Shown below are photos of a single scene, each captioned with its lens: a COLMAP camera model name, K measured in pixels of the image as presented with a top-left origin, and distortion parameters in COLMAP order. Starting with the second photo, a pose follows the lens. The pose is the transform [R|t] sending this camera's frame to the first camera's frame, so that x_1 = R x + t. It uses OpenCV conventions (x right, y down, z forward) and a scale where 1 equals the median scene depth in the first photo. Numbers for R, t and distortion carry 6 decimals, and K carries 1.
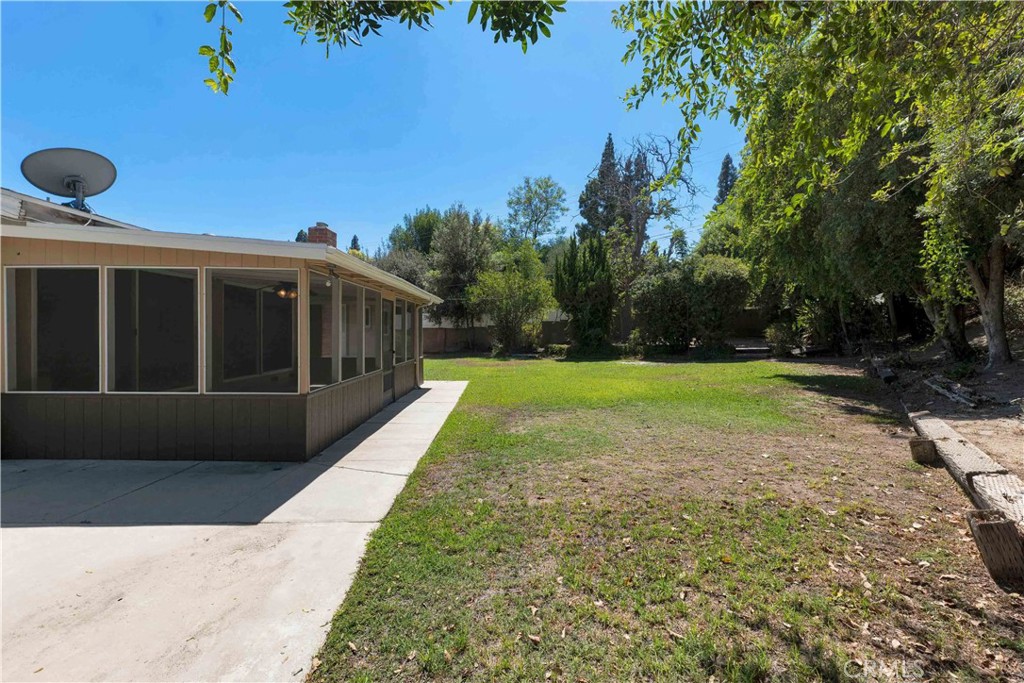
lens RADIAL K [[470.8, 0, 509.7], [0, 470.8, 334.4], [0, 0, 1]] dist [-0.000939, 0.000463]
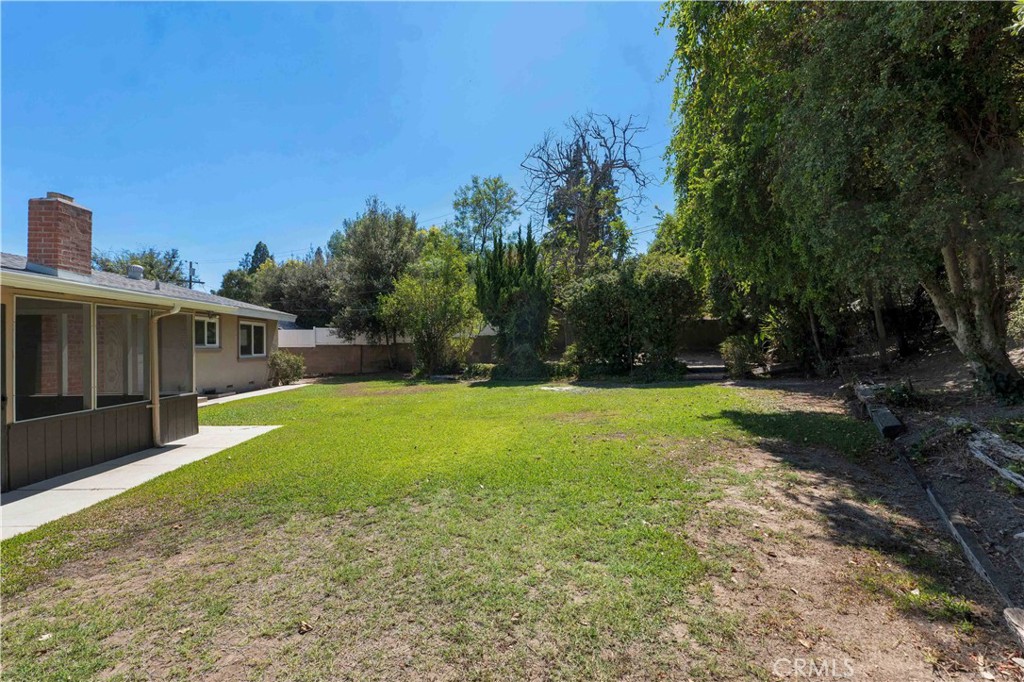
lens RADIAL K [[470.8, 0, 514.4], [0, 470.8, 344.9], [0, 0, 1]] dist [-0.000939, 0.000463]
pose [[0.998836, -0.011374, 0.046884, 0.127508], [0.011714, 0.999907, -0.006980, -0.005440], [-0.046800, 0.007521, 0.998876, 0.178876]]
